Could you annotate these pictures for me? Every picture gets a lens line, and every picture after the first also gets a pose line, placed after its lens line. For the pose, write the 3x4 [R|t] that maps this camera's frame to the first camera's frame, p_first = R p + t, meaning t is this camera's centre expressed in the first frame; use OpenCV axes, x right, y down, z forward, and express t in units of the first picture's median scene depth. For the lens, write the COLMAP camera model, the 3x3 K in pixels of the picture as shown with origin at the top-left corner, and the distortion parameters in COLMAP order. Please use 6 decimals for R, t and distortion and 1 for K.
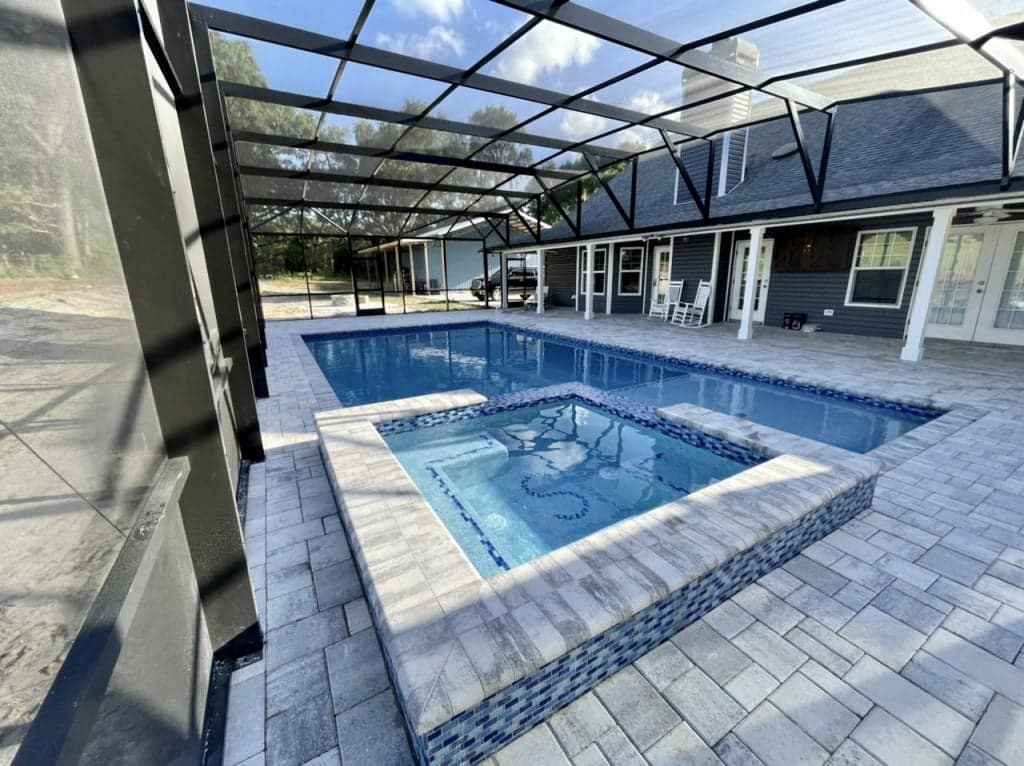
lens RADIAL K [[417.7, 0, 504.8], [0, 417.7, 385.9], [0, 0, 1]] dist [-0.001473, 0.000688]
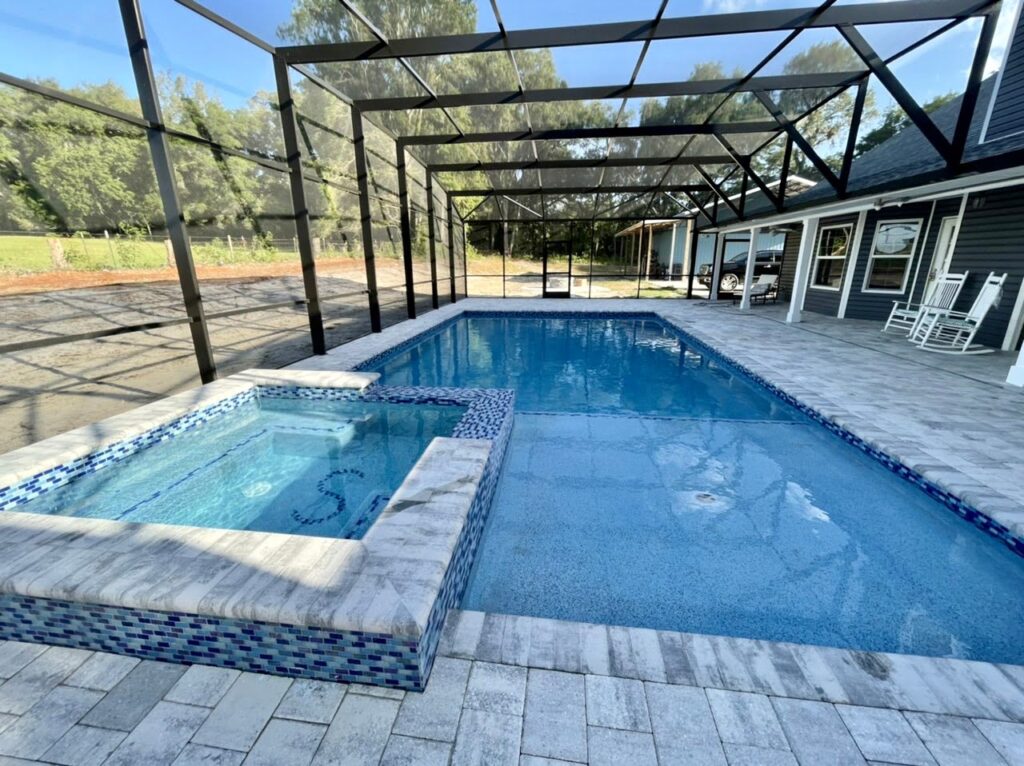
lens RADIAL K [[417.7, 0, 506.6], [0, 417.7, 377.0], [0, 0, 1]] dist [-0.001473, 0.000688]
pose [[0.792560, 0.176655, -0.583645, 0.235223], [-0.166127, 0.983467, 0.072079, -0.034060], [0.586729, 0.039832, 0.808803, 0.118201]]
